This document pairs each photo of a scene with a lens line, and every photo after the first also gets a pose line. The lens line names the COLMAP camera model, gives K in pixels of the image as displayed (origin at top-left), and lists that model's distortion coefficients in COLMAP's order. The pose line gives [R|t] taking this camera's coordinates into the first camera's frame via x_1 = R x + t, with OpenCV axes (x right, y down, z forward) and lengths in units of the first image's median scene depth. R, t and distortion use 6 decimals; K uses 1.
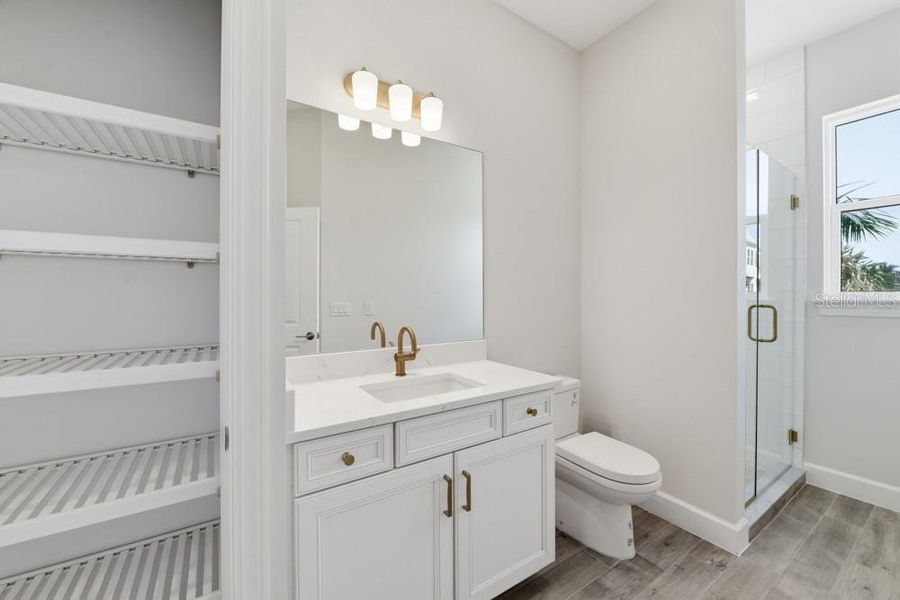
lens RADIAL K [[362.6, 0, 448.0], [0, 362.6, 290.6], [0, 0, 1]] dist [-0.005563, -0.000124]
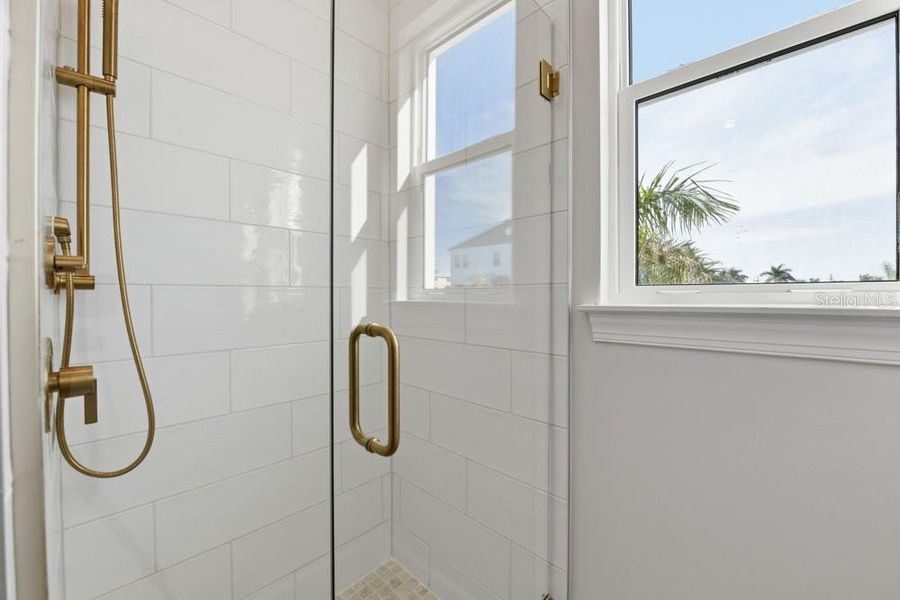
lens RADIAL K [[362.6, 0, 448.0], [0, 362.6, 290.6], [0, 0, 1]] dist [-0.005563, -0.000124]
pose [[0.976985, 0.000880, 0.213308, 0.888123], [0.000126, 0.999989, -0.004703, 0.012542], [-0.213310, 0.004622, 0.976974, 0.711825]]
